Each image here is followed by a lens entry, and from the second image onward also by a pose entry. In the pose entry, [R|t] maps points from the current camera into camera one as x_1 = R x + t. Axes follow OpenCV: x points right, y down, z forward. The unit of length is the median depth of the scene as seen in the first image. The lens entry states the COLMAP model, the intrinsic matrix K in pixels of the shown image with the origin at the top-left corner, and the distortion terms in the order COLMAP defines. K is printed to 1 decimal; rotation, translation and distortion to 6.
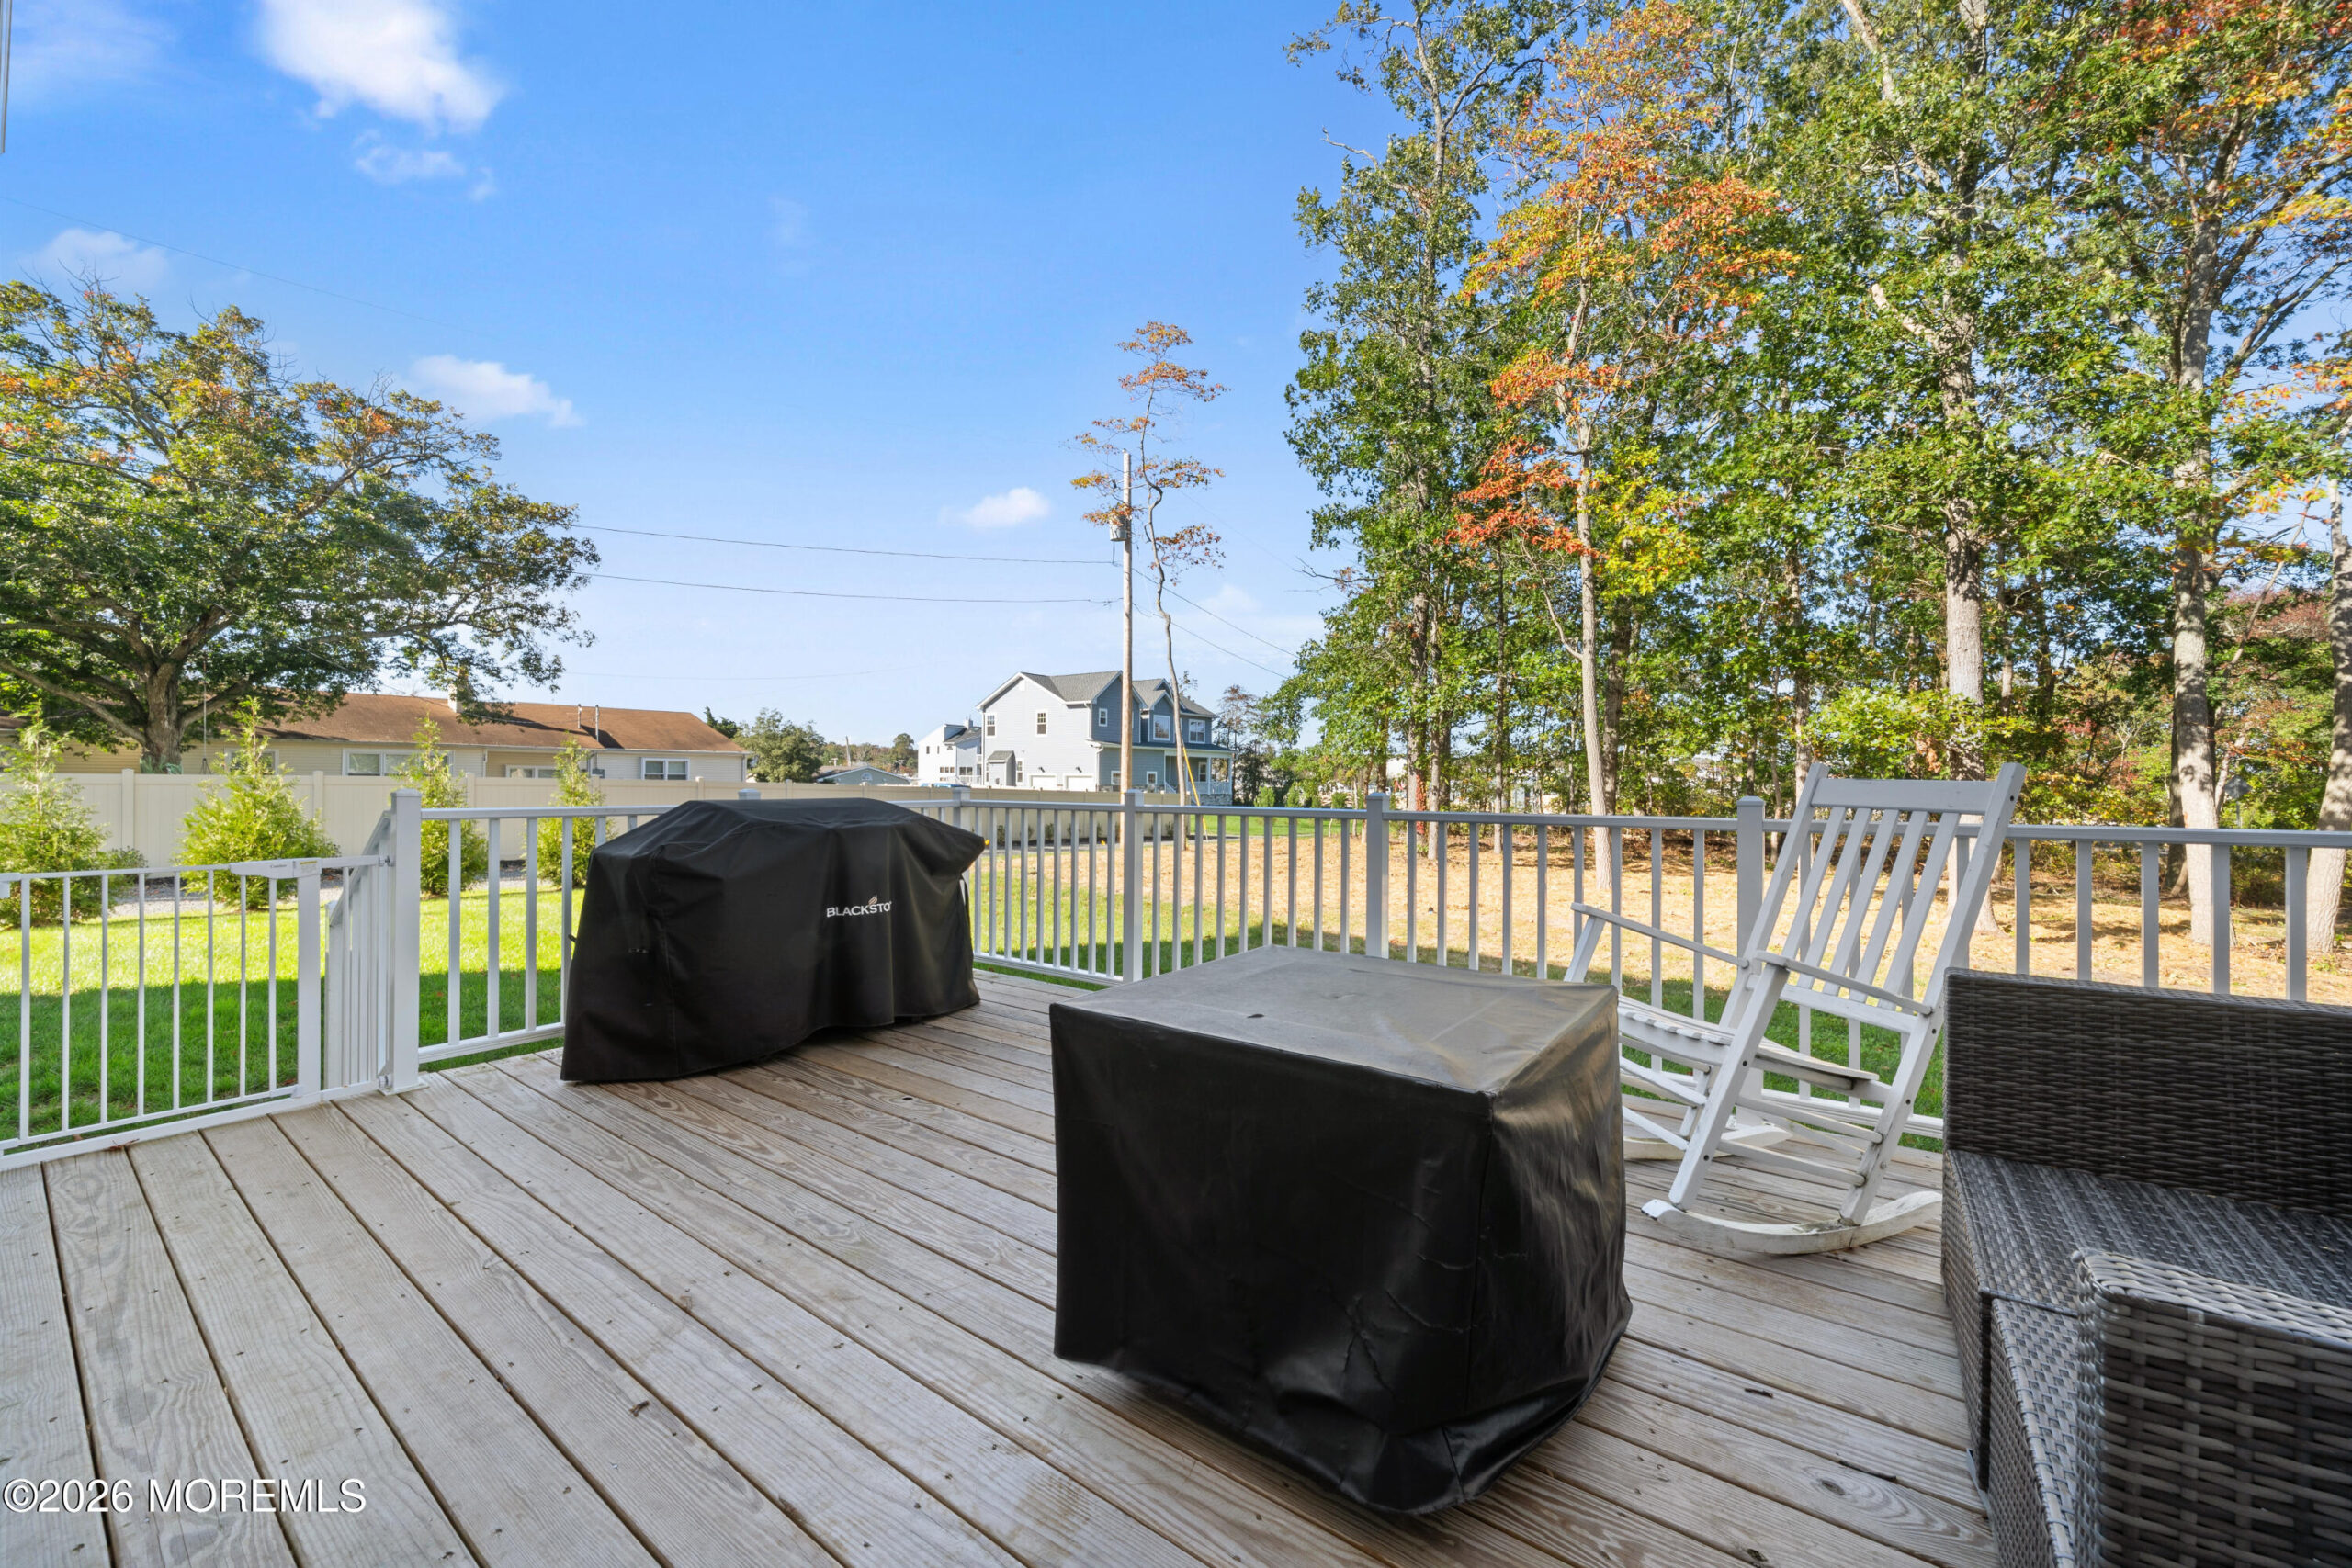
lens RADIAL K [[920.8, 0, 1178.8], [0, 920.8, 770.9], [0, 0, 1]] dist [-0.001259, 0.000305]
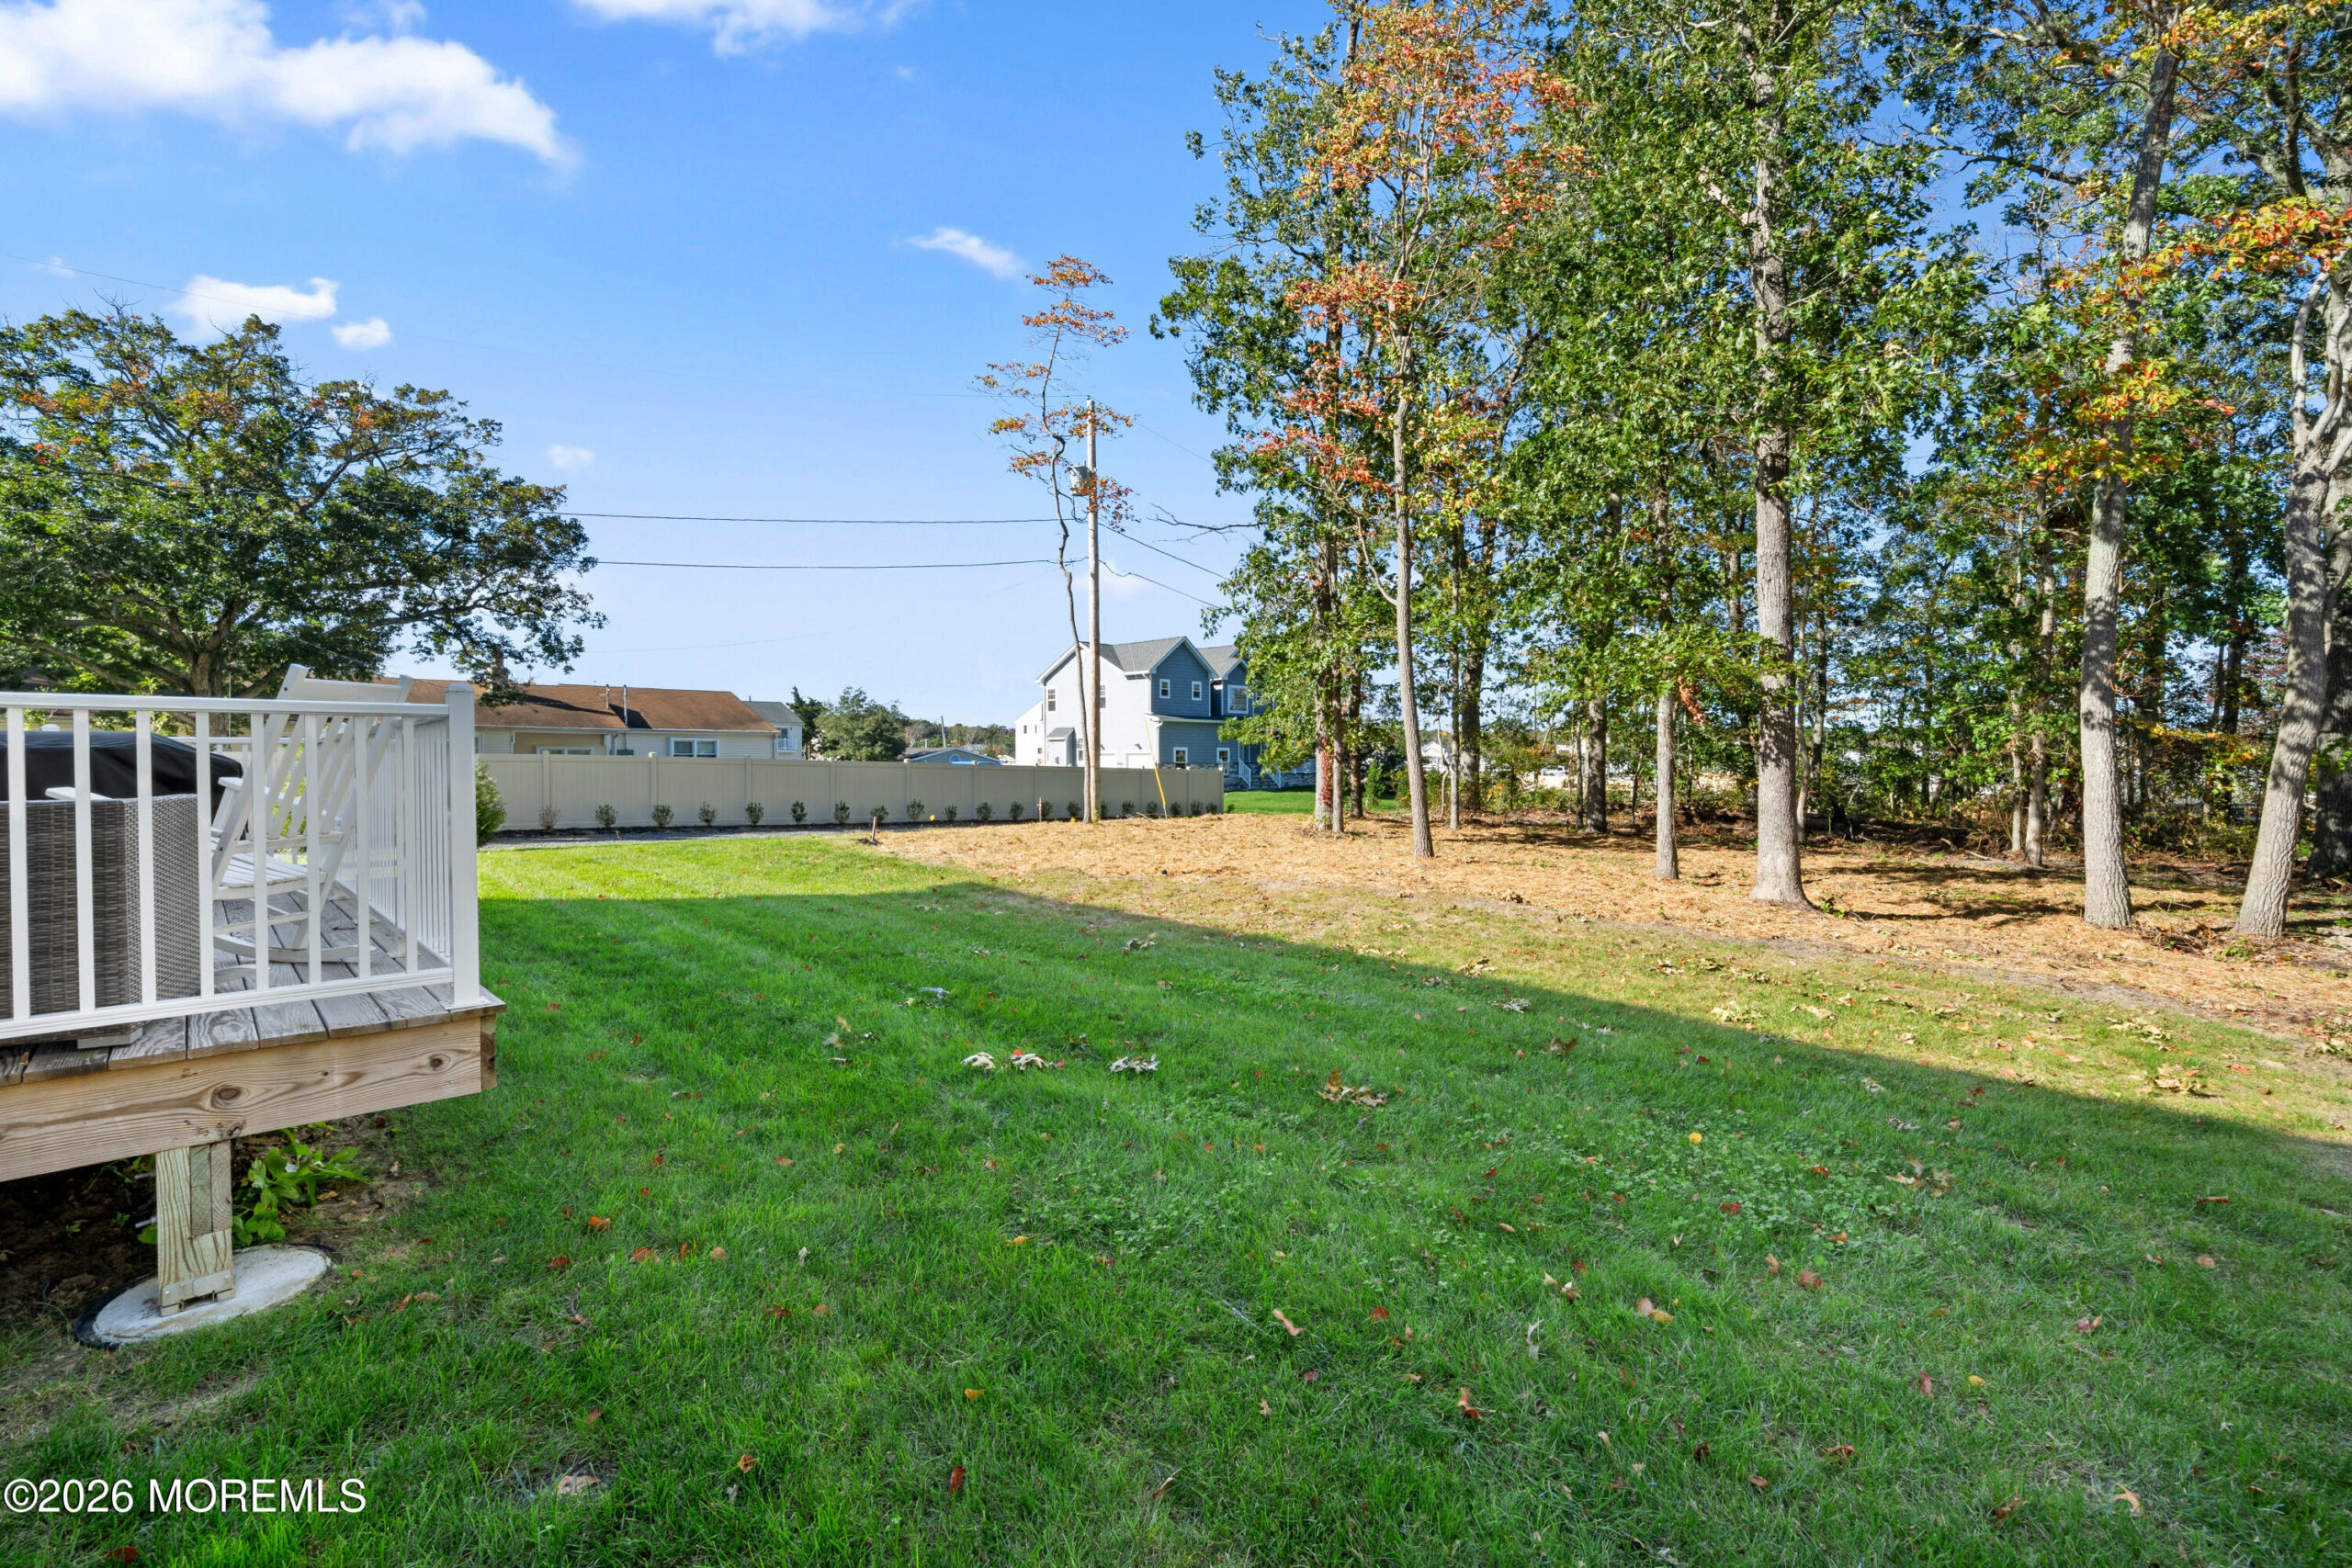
lens RADIAL K [[1034.8, 0, 1175.4], [0, 1034.8, 797.6], [0, 0, 1]] dist [-0.002844, -0.000521]
pose [[0.986401, -0.002500, -0.164339, 0.170051], [0.009694, 0.999029, 0.042989, 0.009672], [0.164072, -0.043998, 0.985467, -0.021082]]
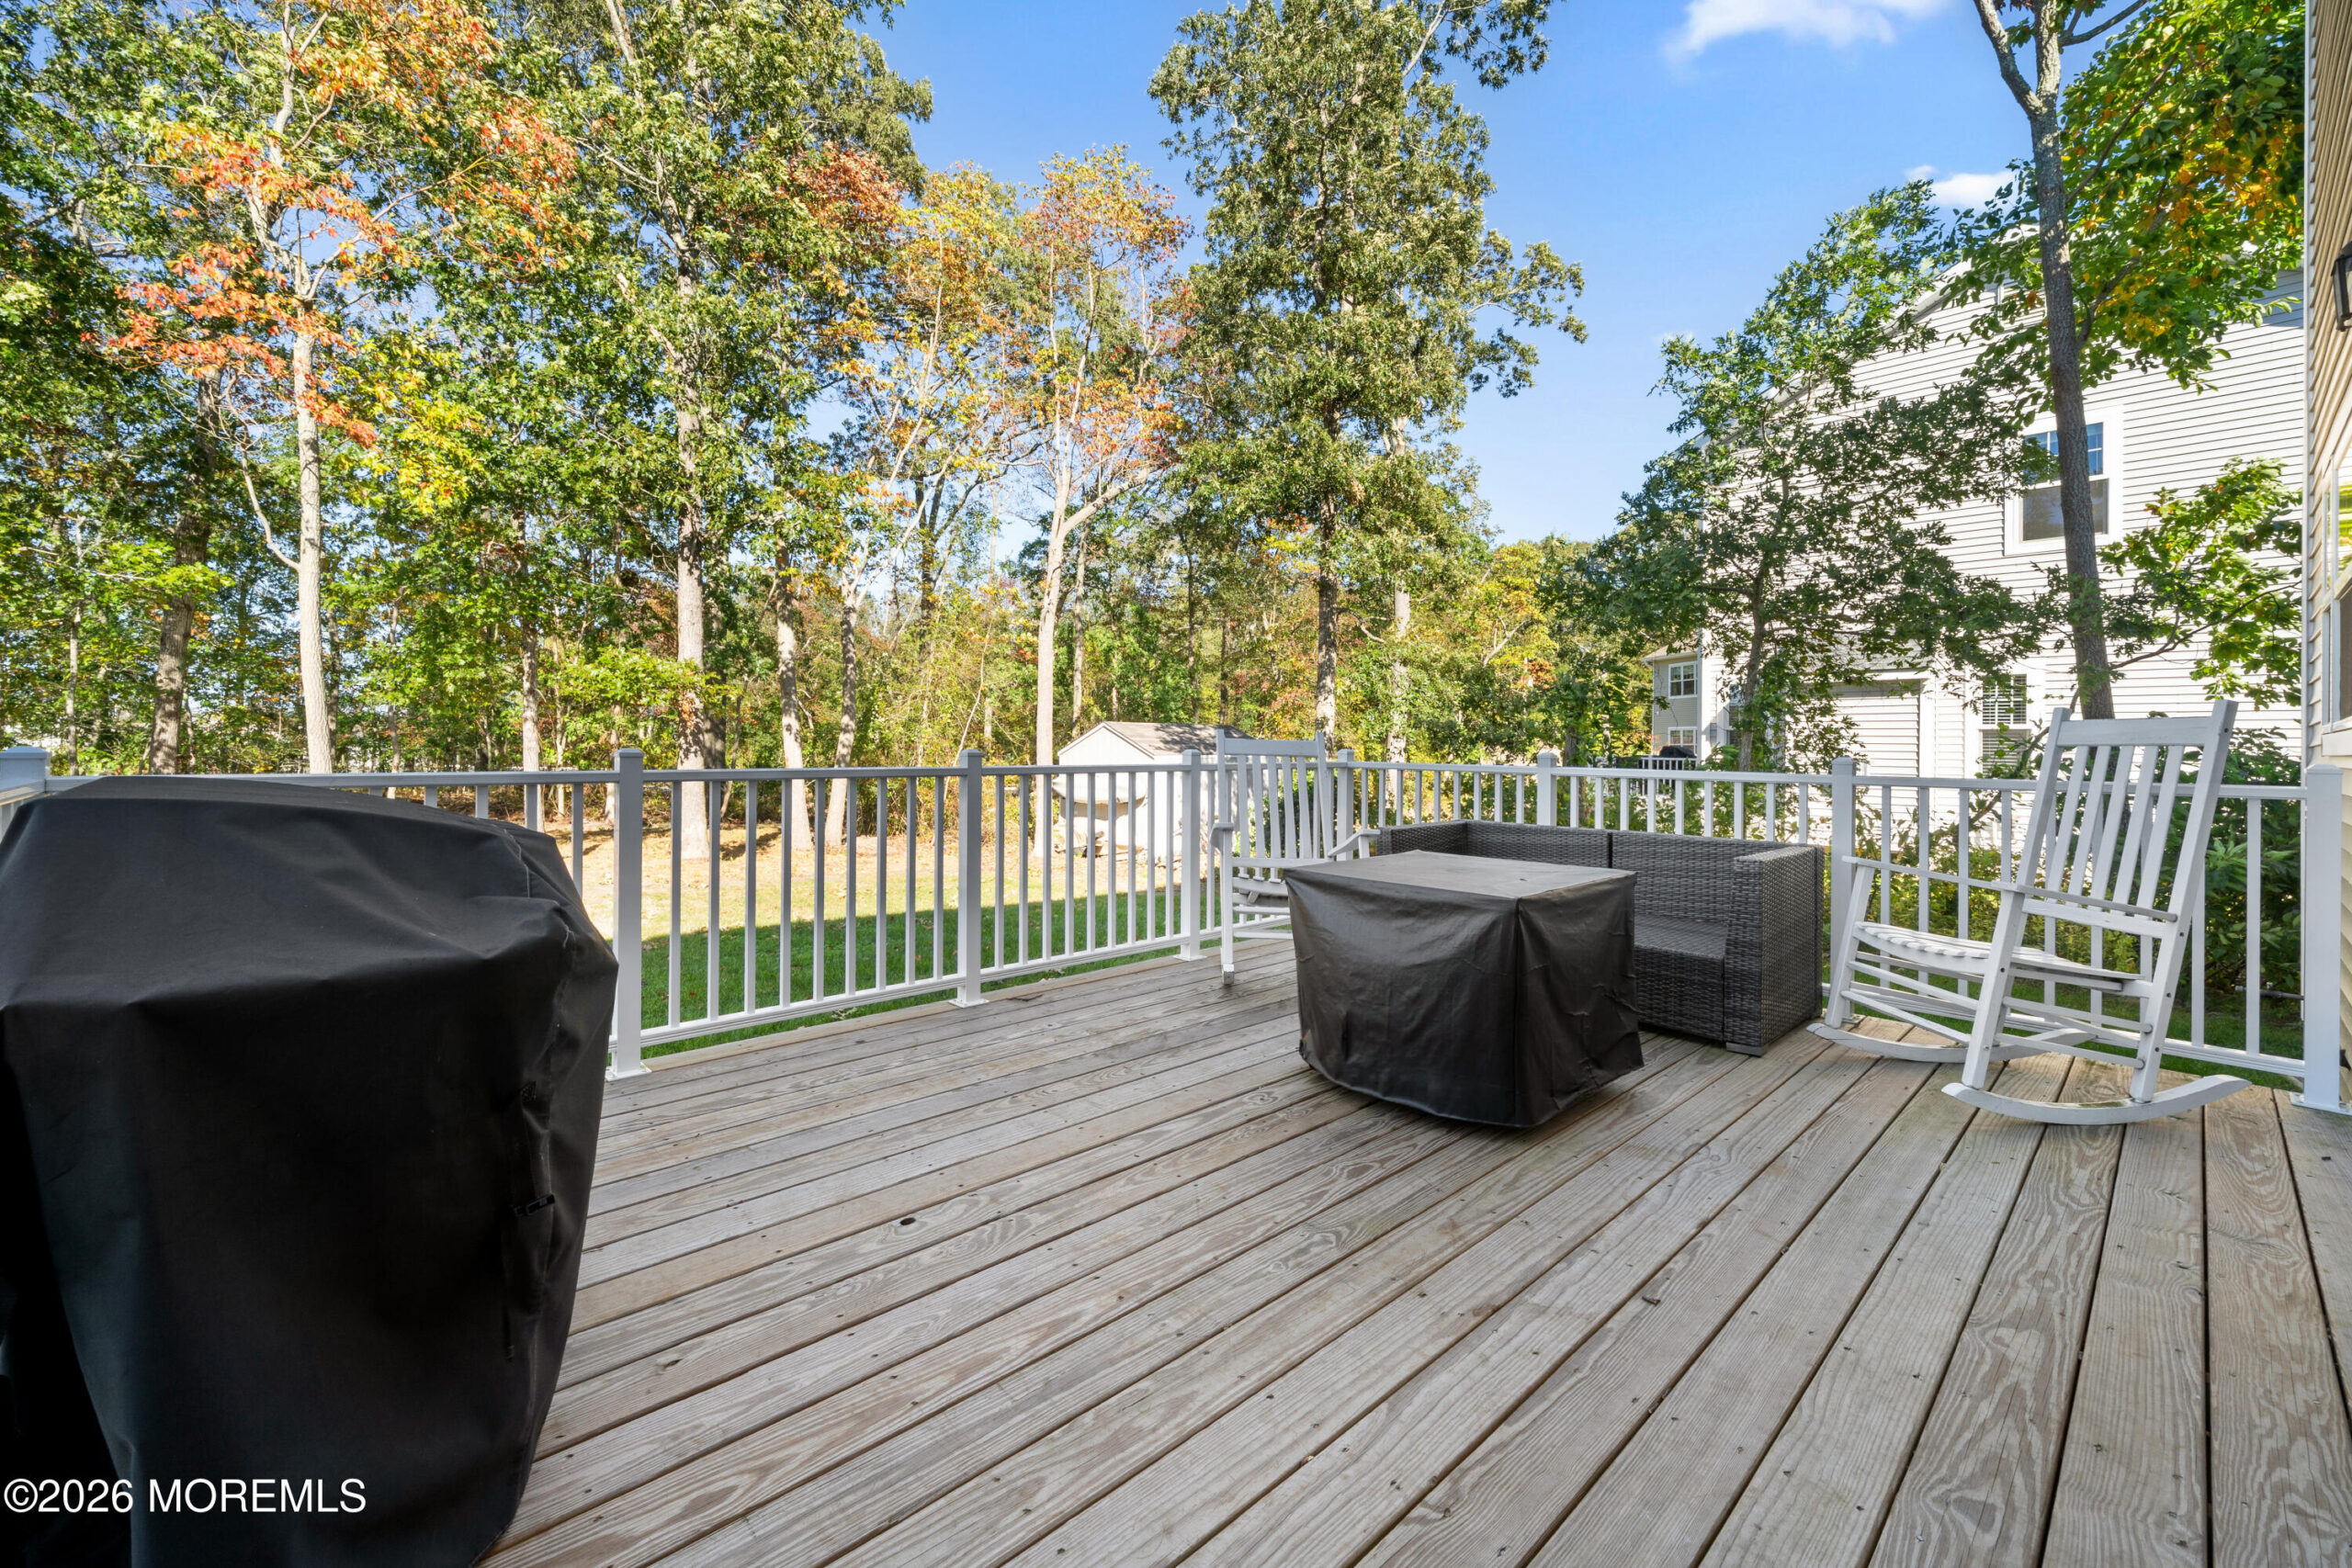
lens RADIAL K [[956.4, 0, 1157.8], [0, 956.4, 743.6], [0, 0, 1]] dist [0.001067, -0.001034]
pose [[0.180231, -0.005922, 0.983606, -1.476520], [-0.017875, 0.999797, 0.009294, 0.006526], [-0.983462, -0.019257, 0.180089, 1.117223]]
